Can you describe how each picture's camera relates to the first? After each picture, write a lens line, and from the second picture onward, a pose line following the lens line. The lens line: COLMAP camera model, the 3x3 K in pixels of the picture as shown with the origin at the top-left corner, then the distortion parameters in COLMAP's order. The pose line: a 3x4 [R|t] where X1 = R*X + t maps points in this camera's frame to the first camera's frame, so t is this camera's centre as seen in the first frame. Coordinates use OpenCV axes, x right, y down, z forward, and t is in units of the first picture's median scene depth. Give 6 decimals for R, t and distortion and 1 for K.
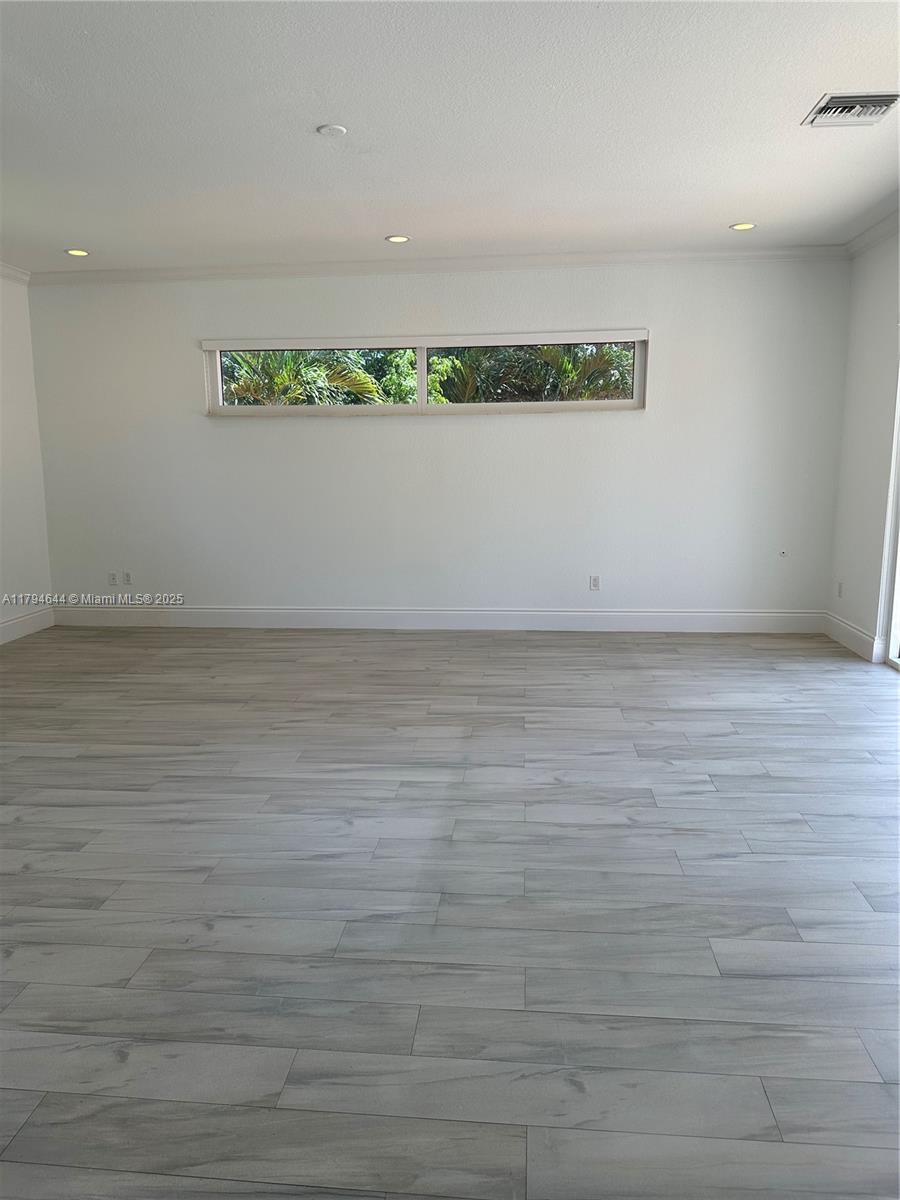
lens RADIAL K [[839.7, 0, 451.1], [0, 839.7, 588.0], [0, 0, 1]] dist [0.066202, -0.053110]
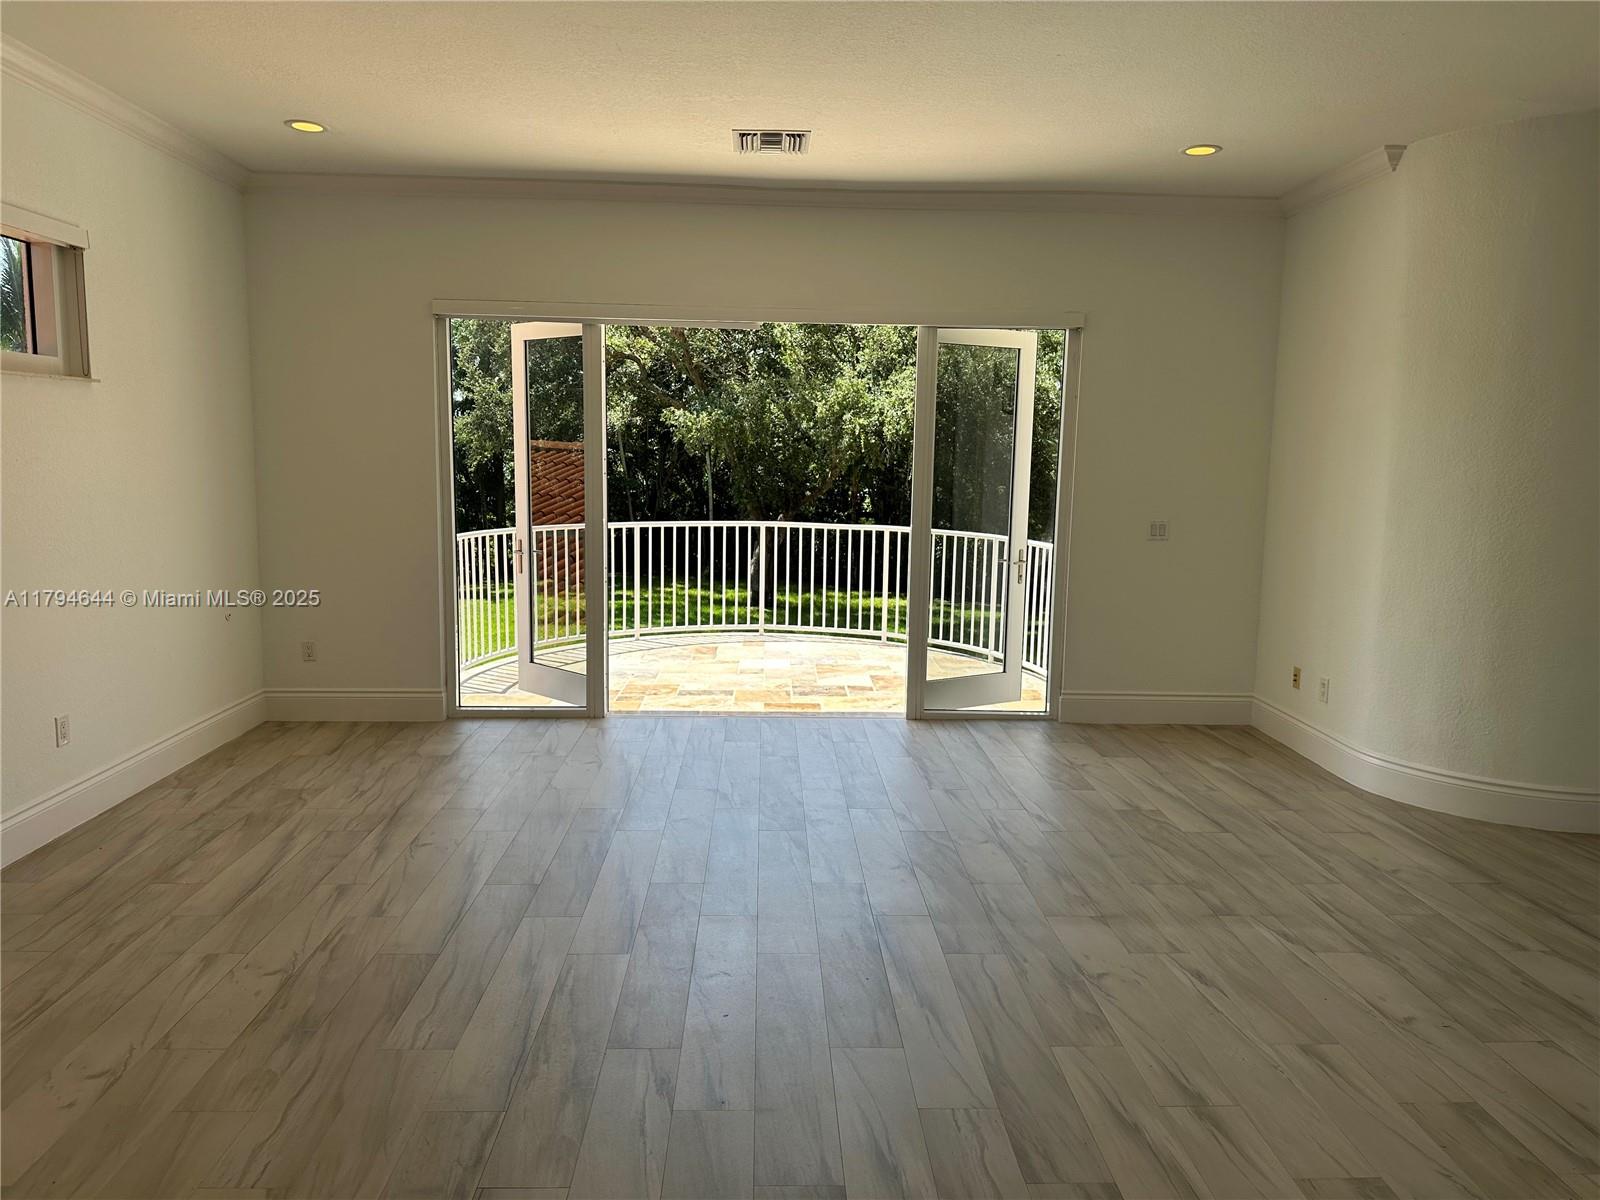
lens RADIAL K [[1119.6, 0, 791.3], [0, 1119.6, 586.8], [0, 0, 1]] dist [0.066202, -0.053110]
pose [[-0.125557, -0.115042, 0.985394, -0.869894], [0.138154, 0.981549, 0.132197, -0.196000], [-0.982420, 0.152734, -0.107347, 1.106574]]
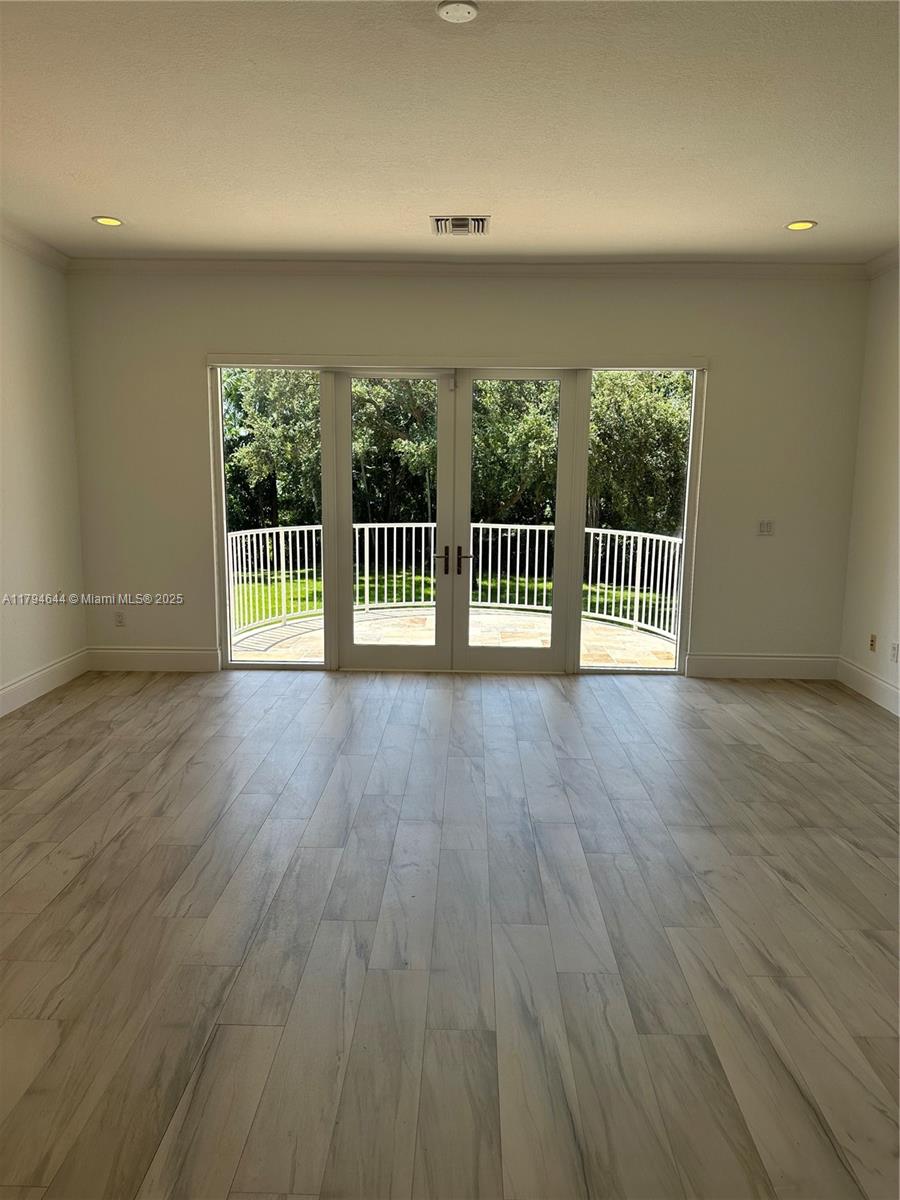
lens RADIAL K [[839.7, 0, 447.3], [0, 839.7, 596.4], [0, 0, 1]] dist [0.066202, -0.053110]
pose [[-0.072903, -0.141169, 0.987298, -0.847875], [0.143394, 0.978163, 0.150451, -0.184368], [-0.986977, 0.152541, -0.051068, 1.079853]]
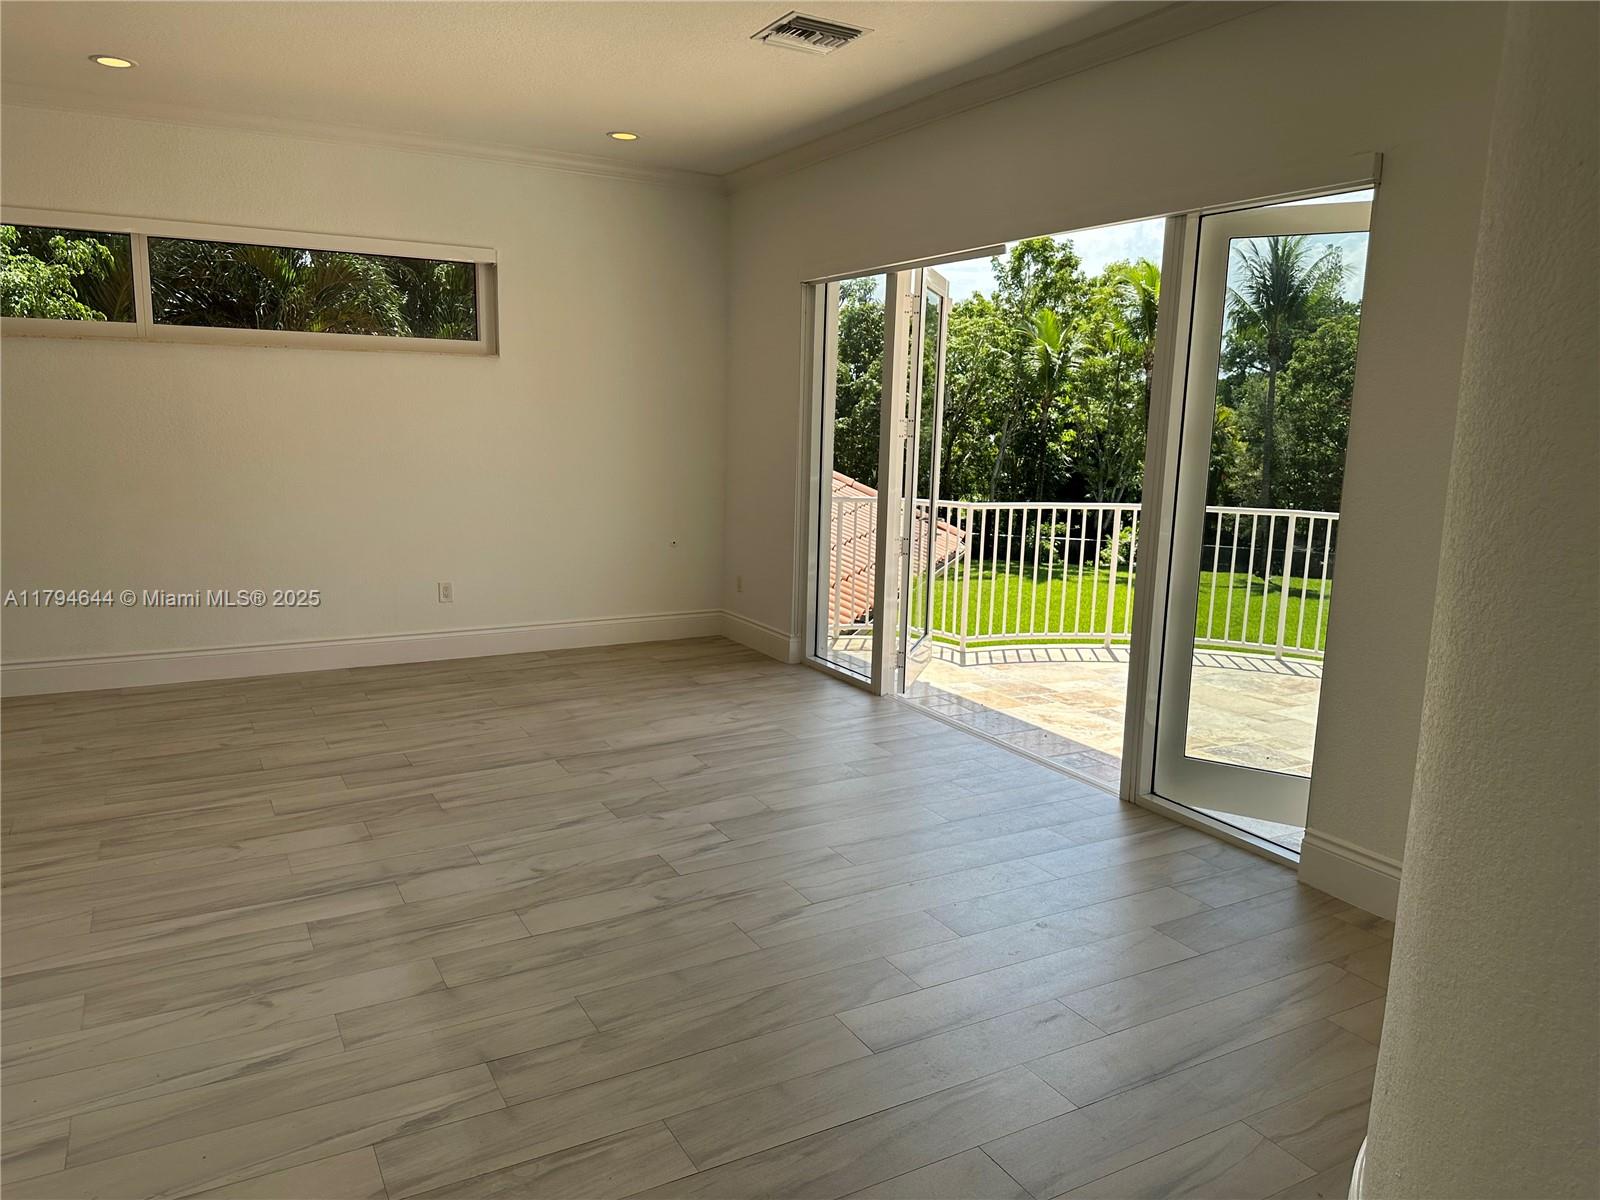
lens RADIAL K [[1119.6, 0, 789.4], [0, 1119.6, 599.7], [0, 0, 1]] dist [0.066202, -0.053110]
pose [[0.828302, -0.070612, 0.555814, -0.207419], [0.061221, 0.997493, 0.035490, -0.027538], [-0.556927, 0.004631, 0.830549, 0.054669]]
